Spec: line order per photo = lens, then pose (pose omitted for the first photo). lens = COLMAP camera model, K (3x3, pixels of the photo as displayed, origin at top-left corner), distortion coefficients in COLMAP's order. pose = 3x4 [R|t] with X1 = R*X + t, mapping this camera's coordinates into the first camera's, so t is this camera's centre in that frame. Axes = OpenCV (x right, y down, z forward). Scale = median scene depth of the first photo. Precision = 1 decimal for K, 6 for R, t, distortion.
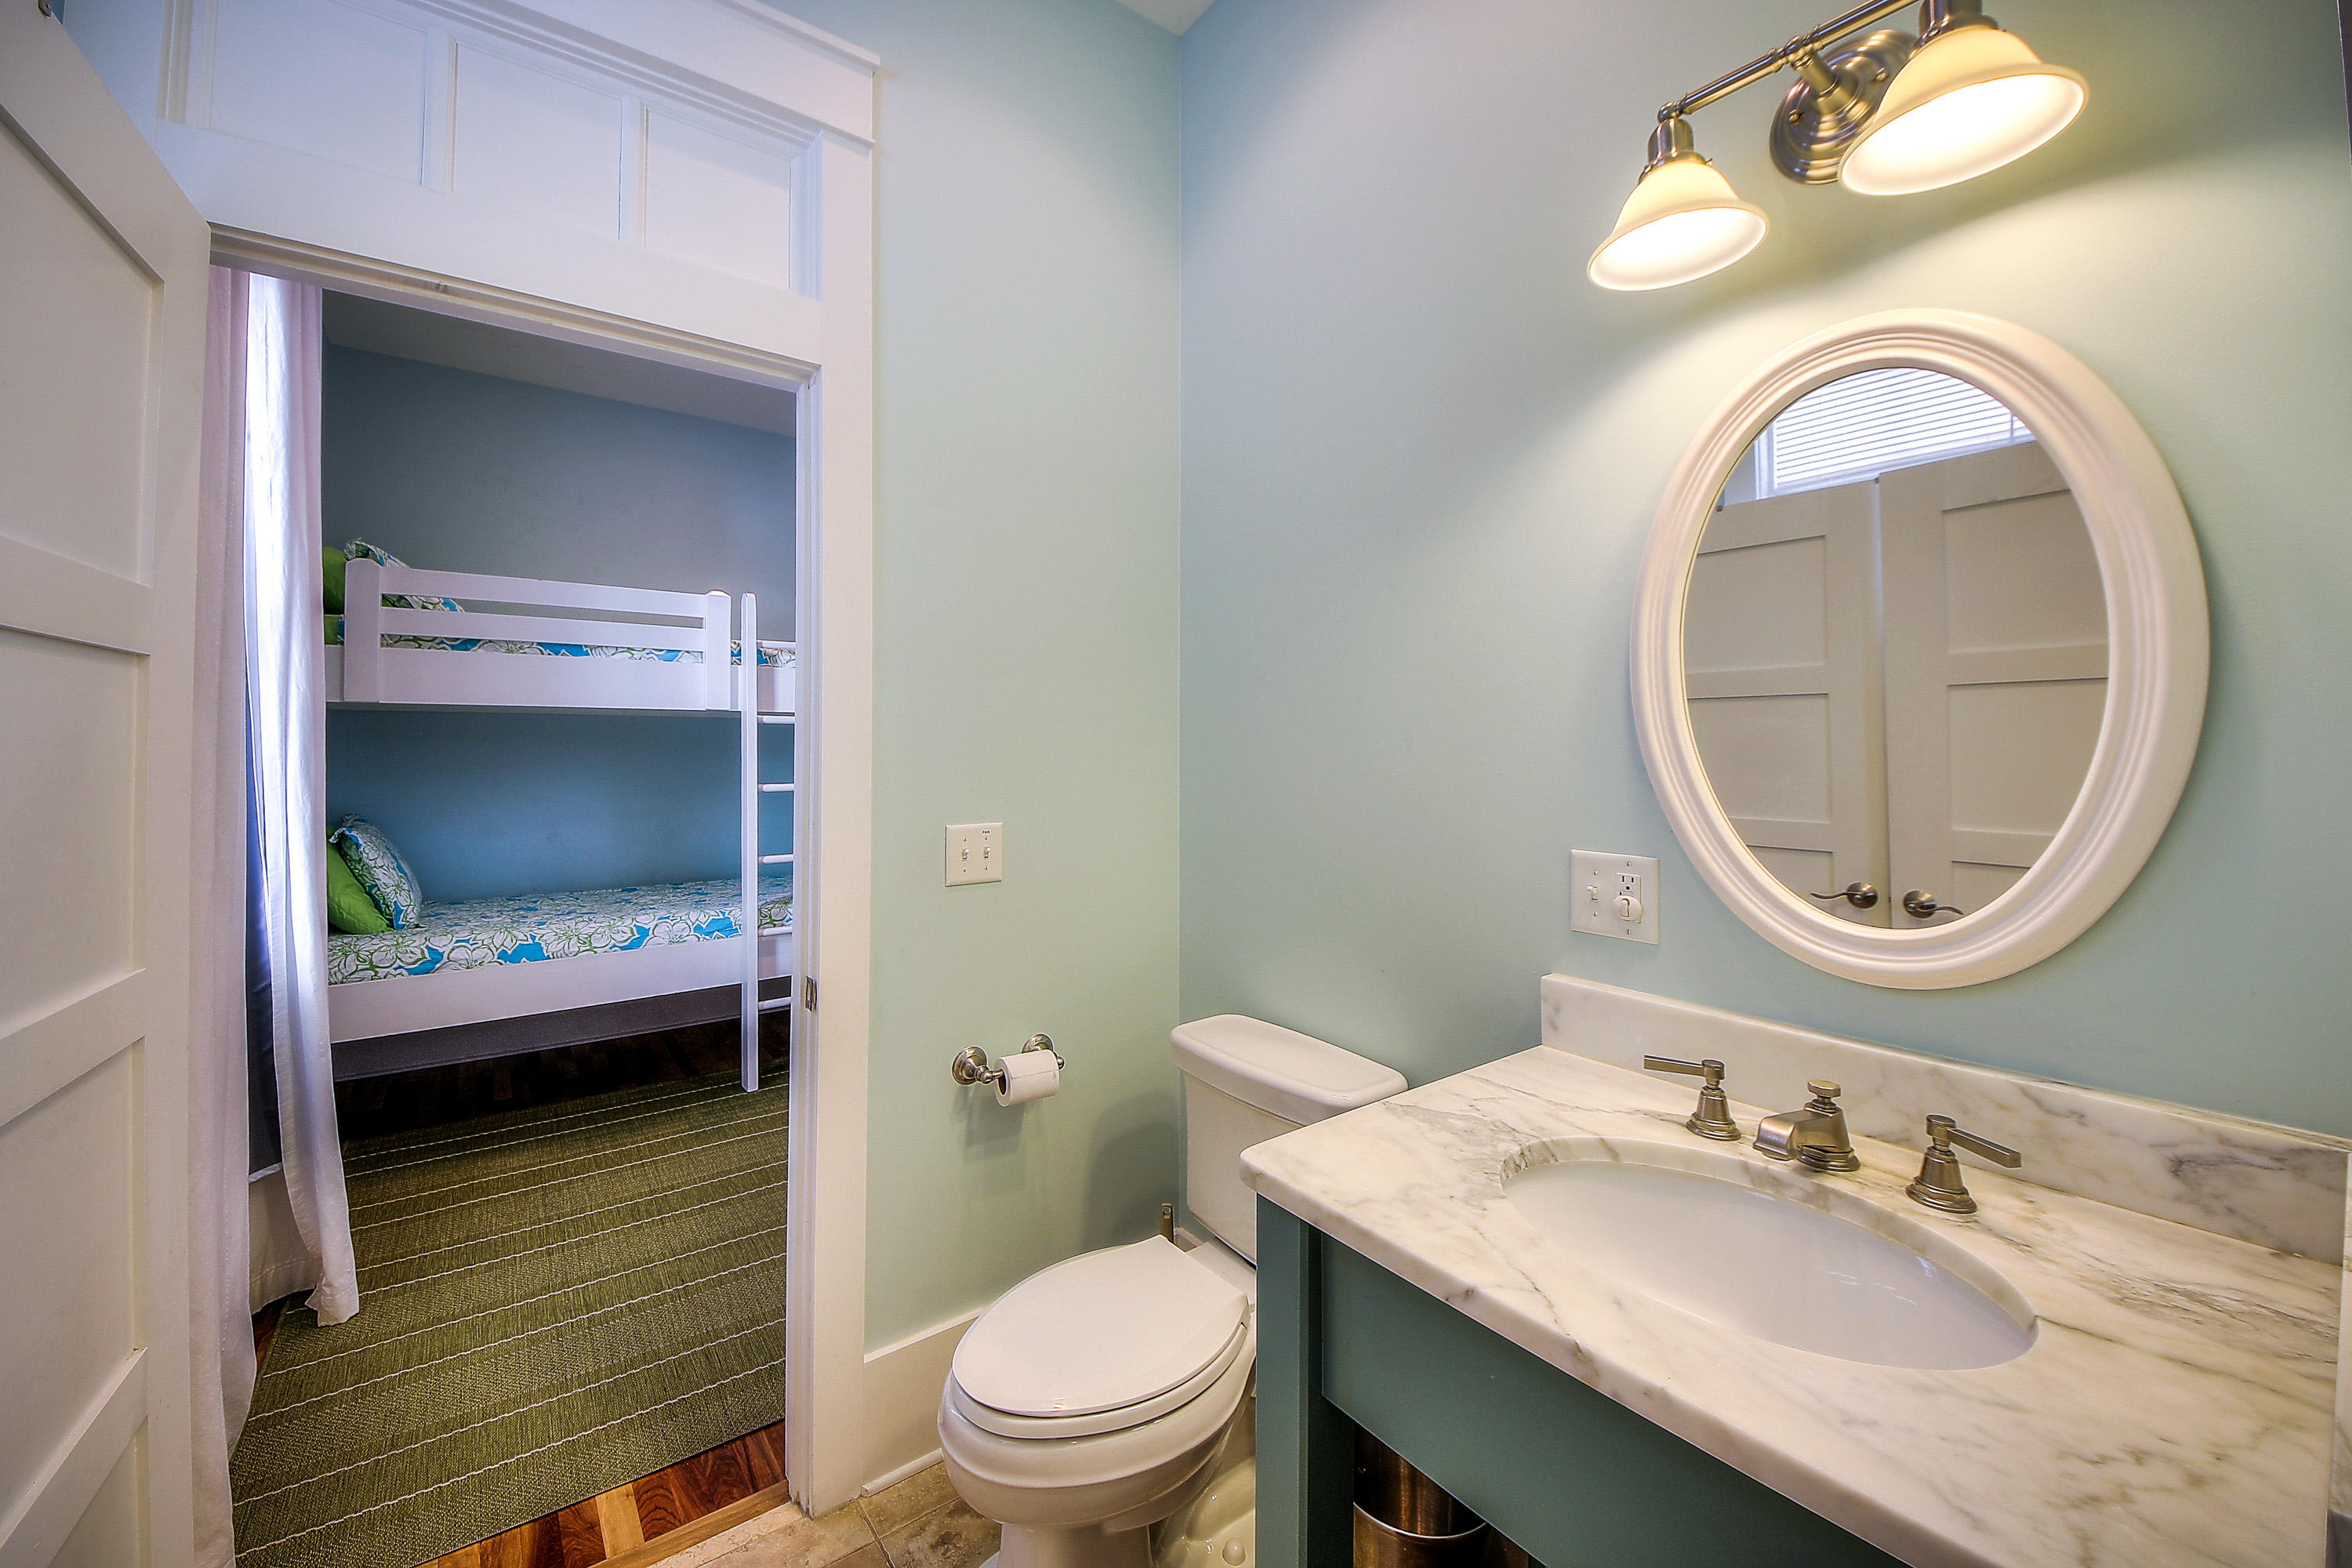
lens RADIAL K [[898.9, 0, 1164.3], [0, 898.9, 744.9], [0, 0, 1]] dist [-0.001312, -0.000071]
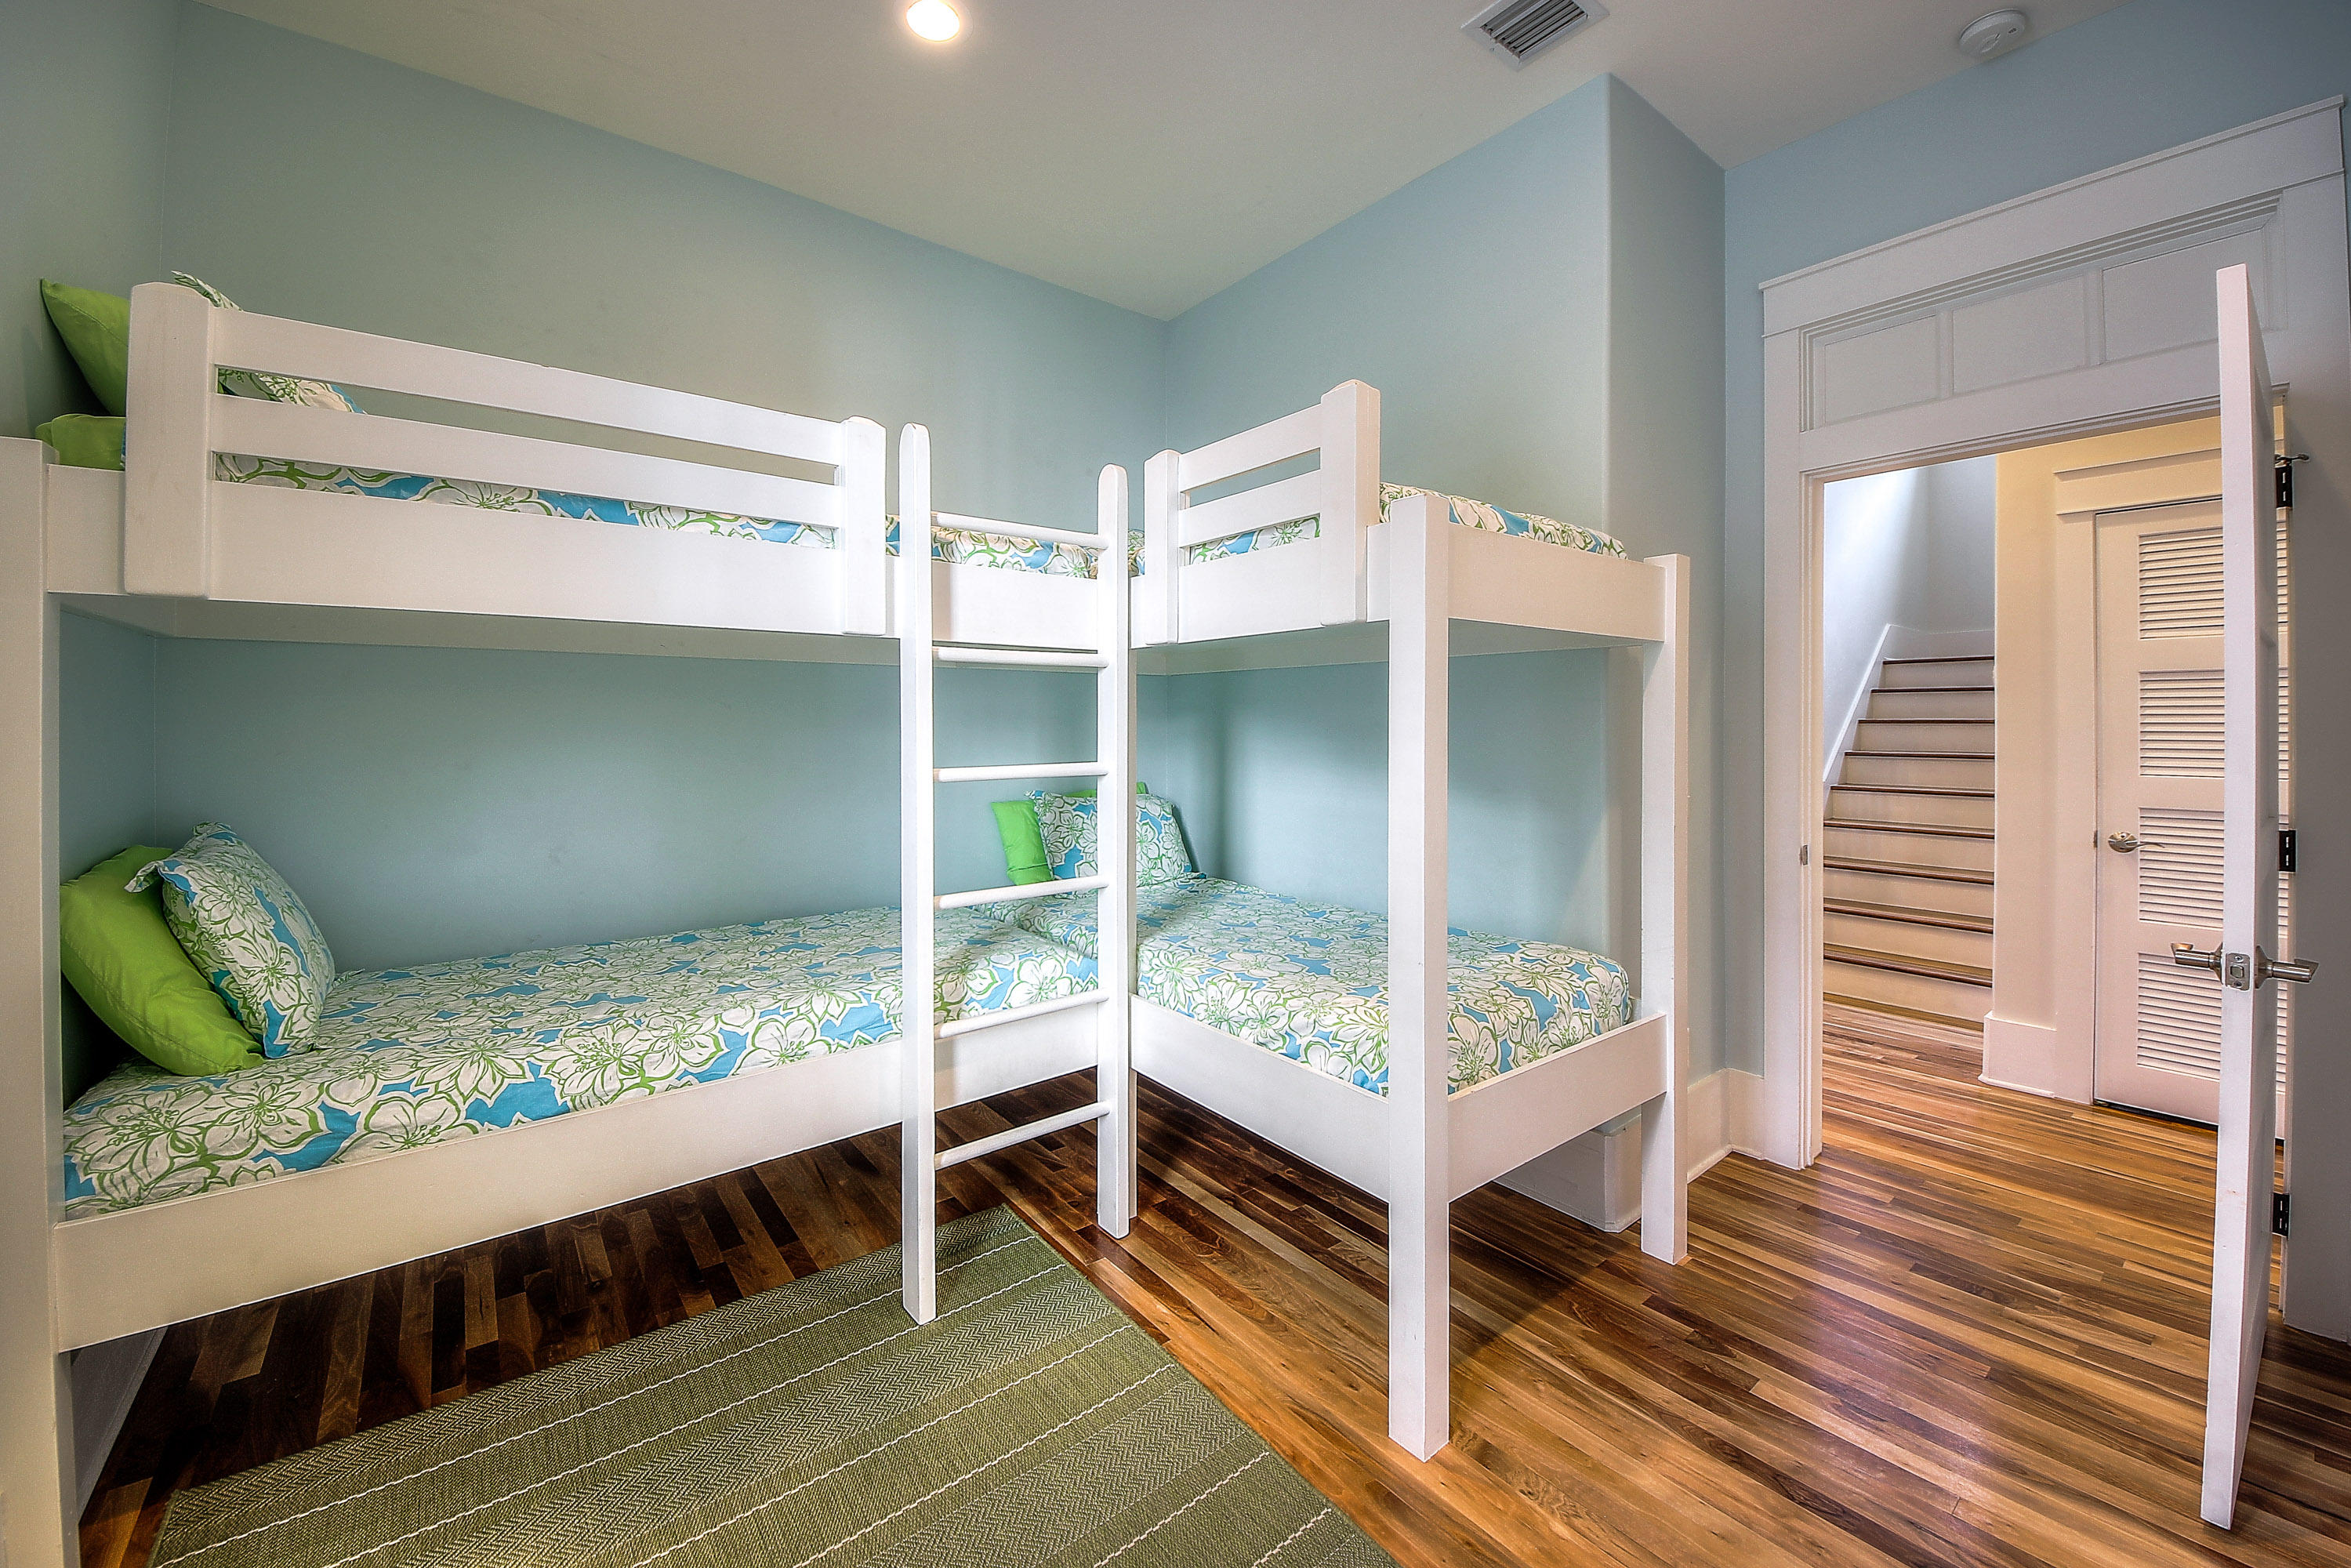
lens RADIAL K [[917.0, 0, 1167.3], [0, 917.0, 724.9], [0, 0, 1]] dist [-0.001320, -0.007027]
pose [[0.999950, -0.003725, 0.009293, -0.343242], [0.003663, 0.999972, 0.006583, 0.014702], [-0.009318, -0.006549, 0.999935, 0.472646]]
